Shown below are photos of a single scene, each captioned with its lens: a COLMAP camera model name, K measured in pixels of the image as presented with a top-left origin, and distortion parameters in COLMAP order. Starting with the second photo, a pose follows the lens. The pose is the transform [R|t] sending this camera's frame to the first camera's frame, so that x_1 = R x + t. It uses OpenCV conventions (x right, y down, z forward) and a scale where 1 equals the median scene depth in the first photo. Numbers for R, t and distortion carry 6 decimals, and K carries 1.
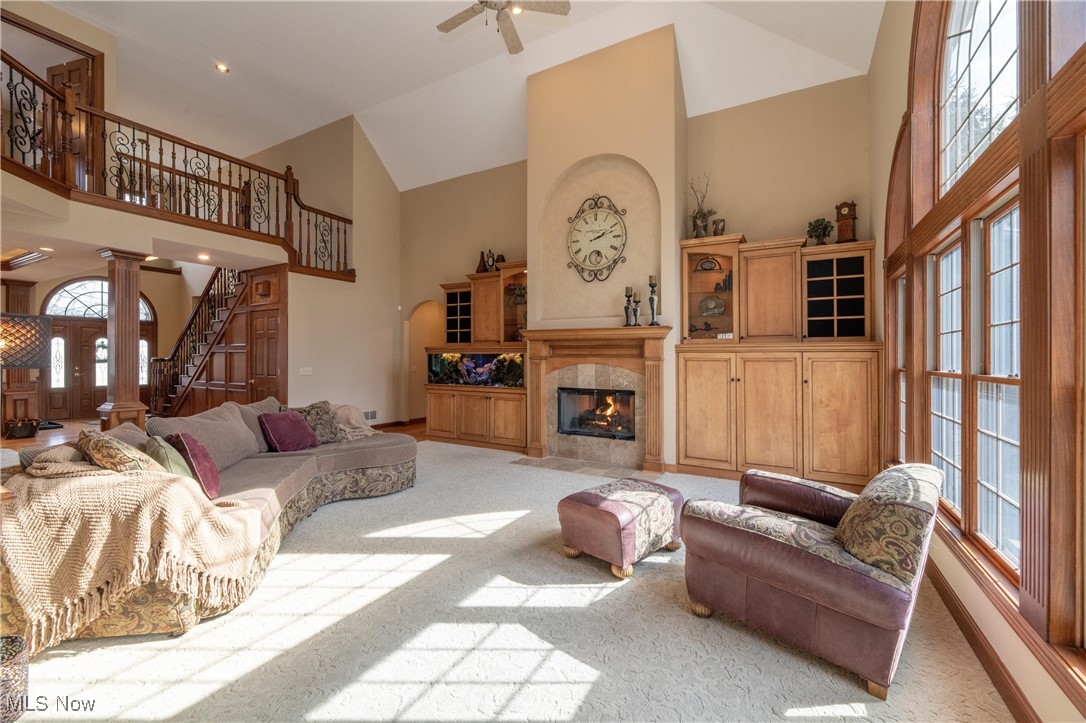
lens RADIAL K [[431.8, 0, 559.1], [0, 431.8, 356.5], [0, 0, 1]] dist [-0.001352, -0.000057]
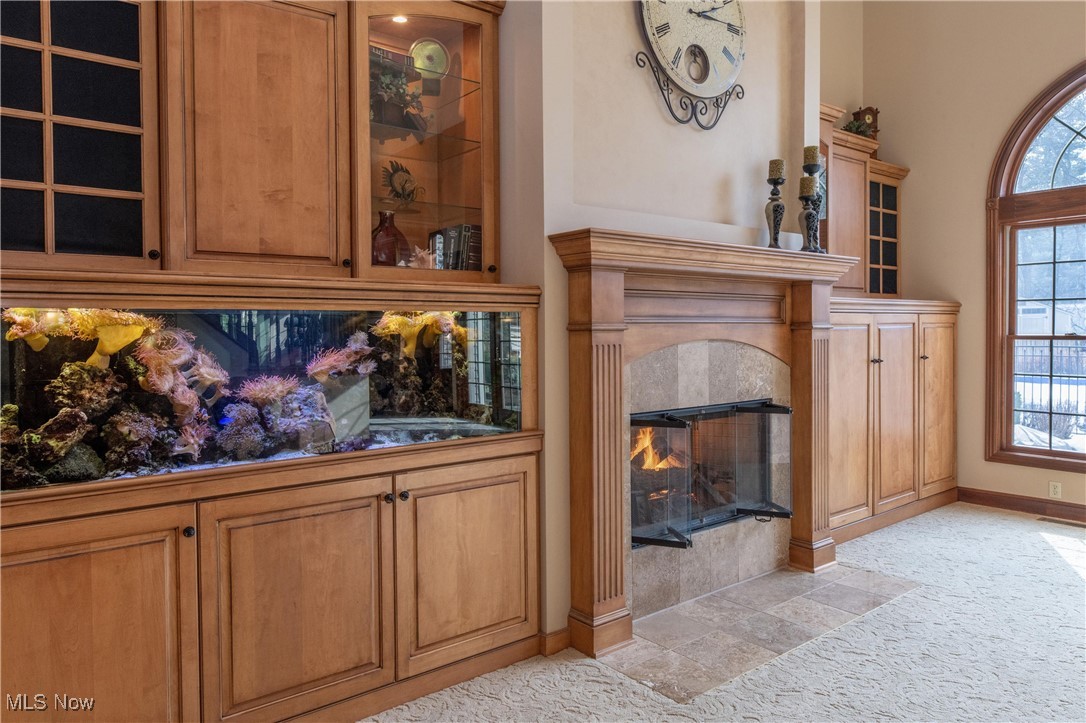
lens RADIAL K [[718.3, 0, 531.2], [0, 718.3, 339.2], [0, 0, 1]] dist [-0.002749, 0.000205]
pose [[0.401186, -0.021115, 0.915753, -0.575941], [0.007843, 0.999777, 0.019617, 0.001748], [-0.915963, -0.000688, 0.401262, 0.897575]]
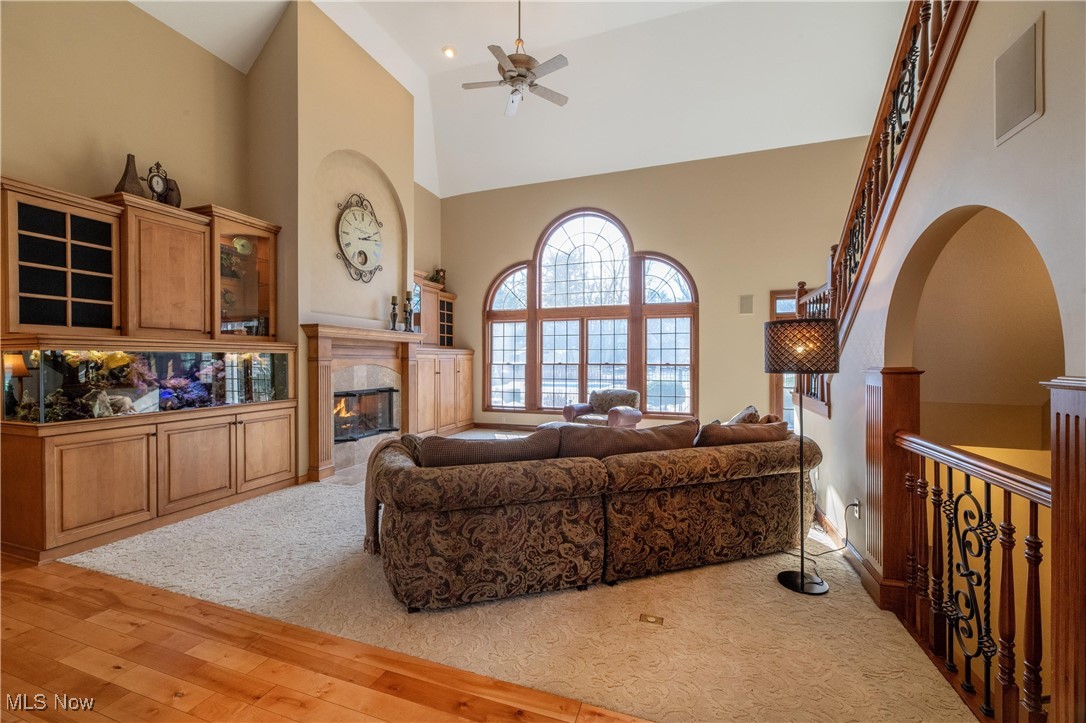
lens RADIAL K [[443.6, 0, 537.6], [0, 443.6, 363.3], [0, 0, 1]] dist [-0.001054, 0.000342]
pose [[-0.154642, -0.015177, 0.987854, -1.011214], [-0.003813, 0.999884, 0.014765, -0.002959], [-0.987963, -0.001484, -0.154682, 0.775137]]
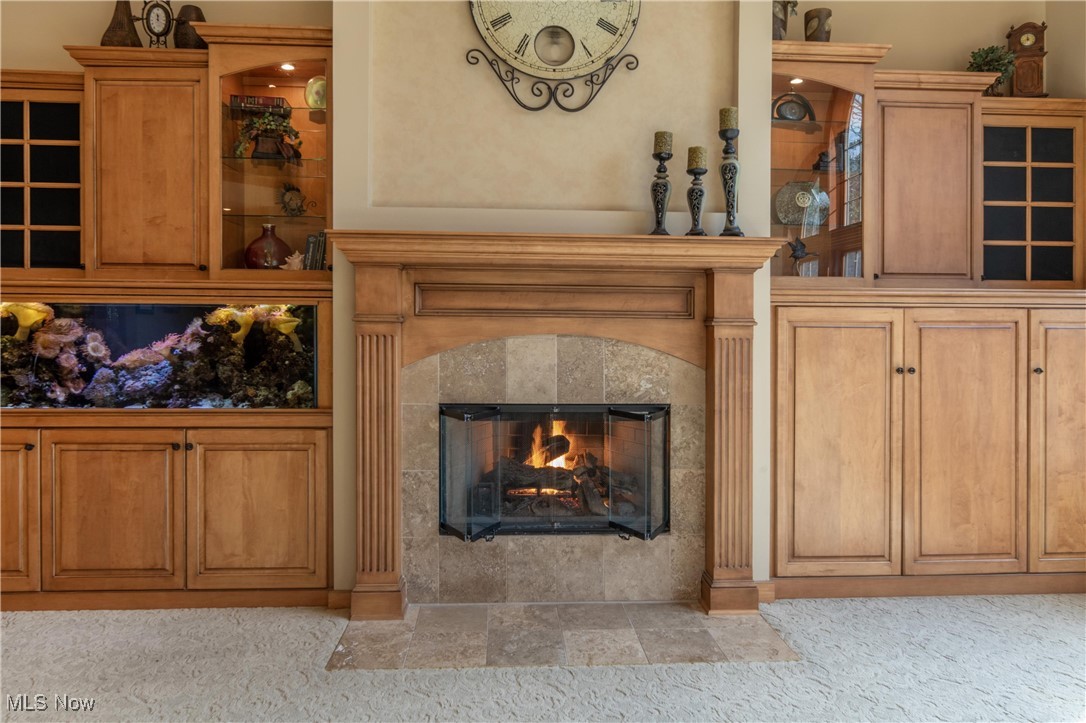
lens RADIAL K [[714.5, 0, 545.6], [0, 714.5, 332.1], [0, 0, 1]] dist [-0.000413, -0.000919]
pose [[0.849764, -0.002128, 0.527160, -0.247358], [-0.005328, 0.999906, 0.012625, 0.006558], [-0.527137, -0.013537, 0.849672, 0.495779]]
